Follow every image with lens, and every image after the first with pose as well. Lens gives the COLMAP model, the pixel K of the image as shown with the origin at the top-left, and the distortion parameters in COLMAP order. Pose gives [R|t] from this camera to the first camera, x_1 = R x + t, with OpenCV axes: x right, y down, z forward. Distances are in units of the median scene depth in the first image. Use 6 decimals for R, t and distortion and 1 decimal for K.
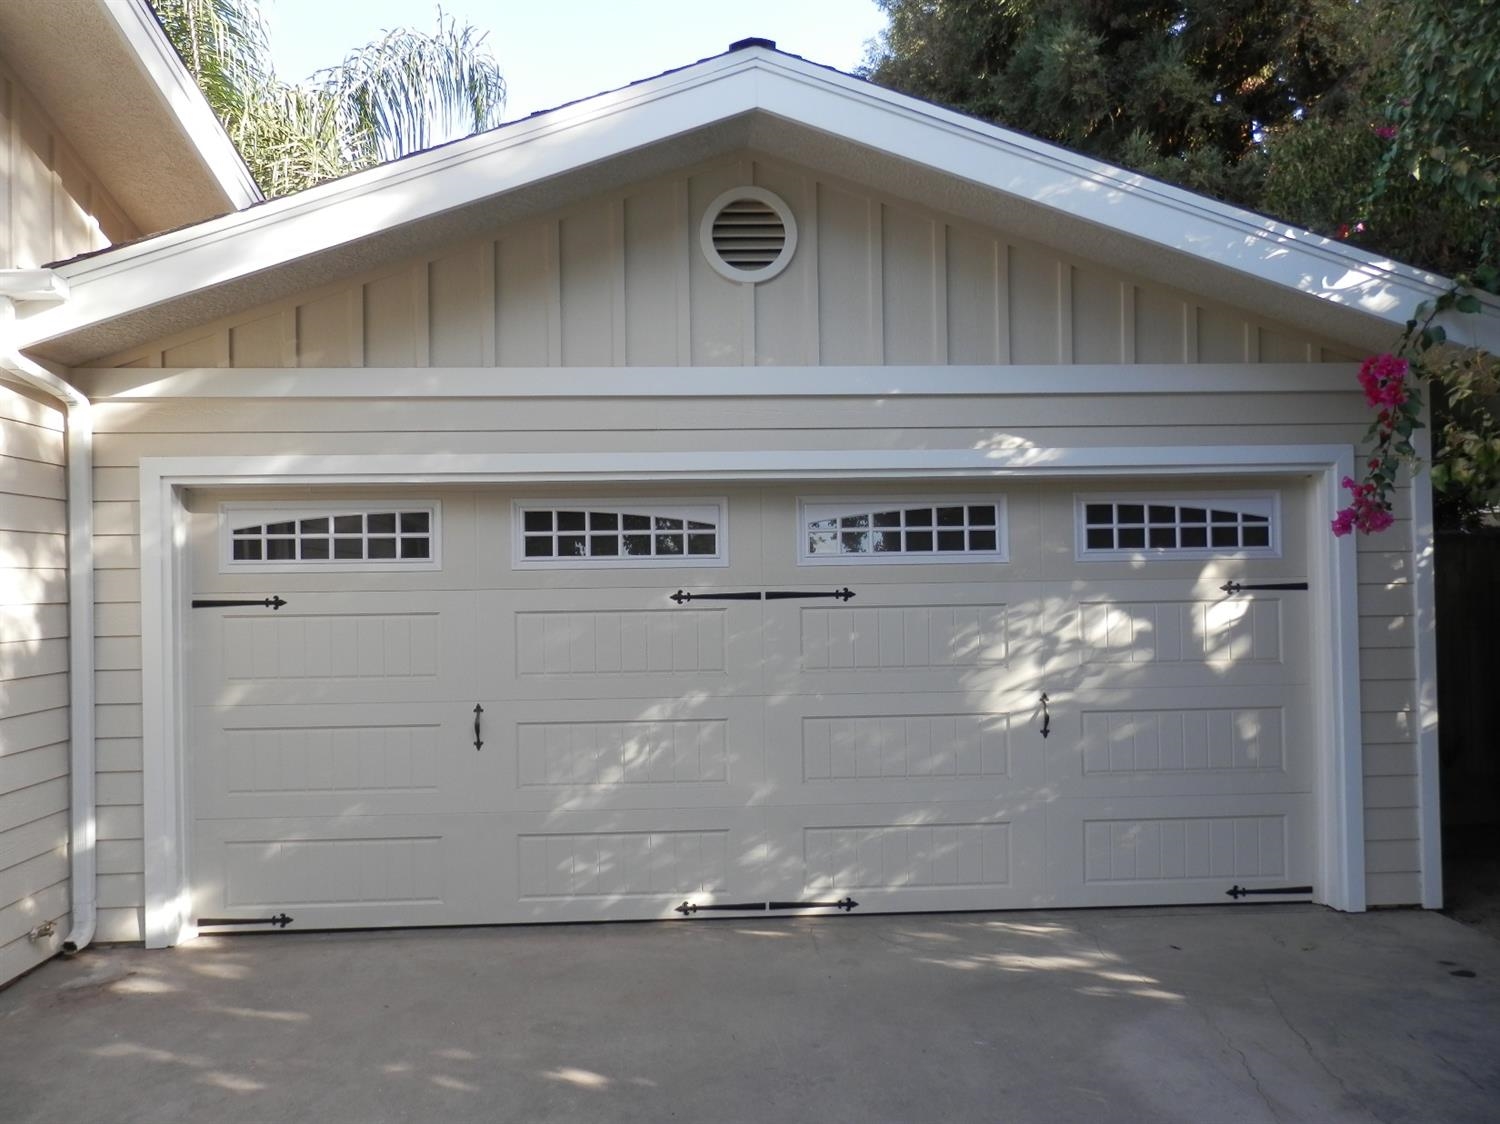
lens RADIAL K [[1112.3, 0, 750.0], [0, 1112.3, 562.0], [0, 0, 1]] dist [0.061685, 0.000928]
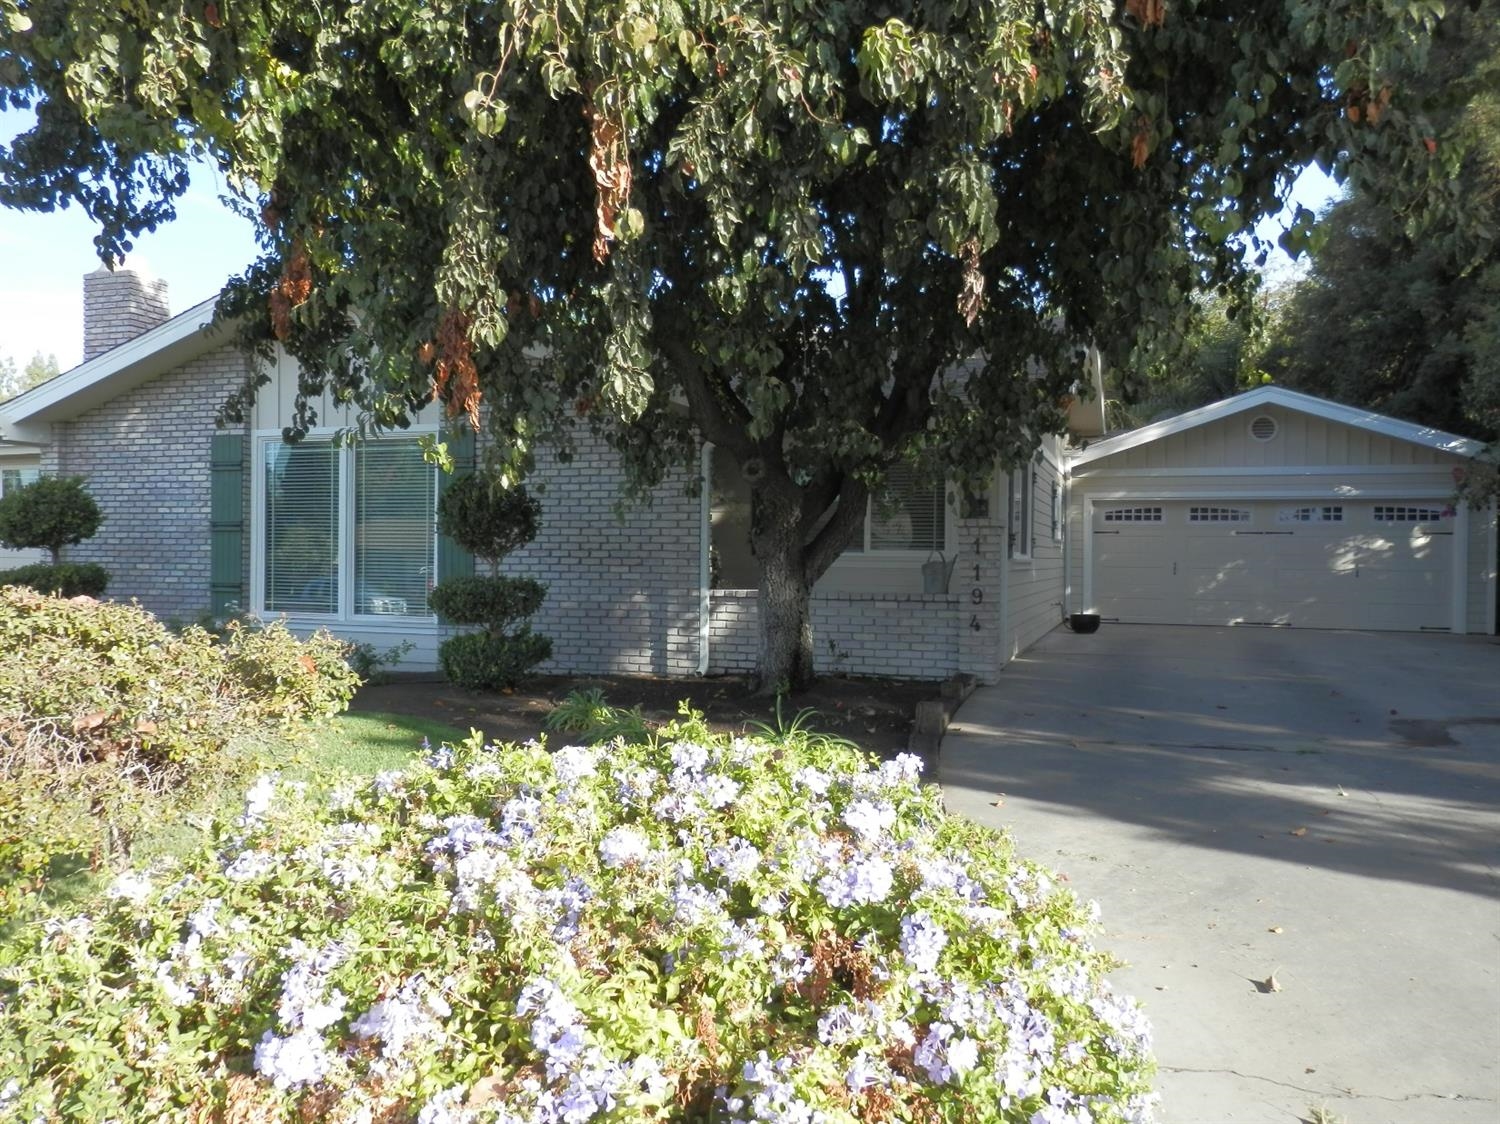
lens RADIAL K [[1078.5, 0, 750.0], [0, 1078.5, 562.0], [0, 0, 1]] dist [0.004239, 0.000727]
pose [[0.919653, 0.027755, -0.391749, -0.134488], [-0.021753, 0.999568, 0.019754, 0.087730], [0.392128, -0.009645, 0.919860, -2.651375]]
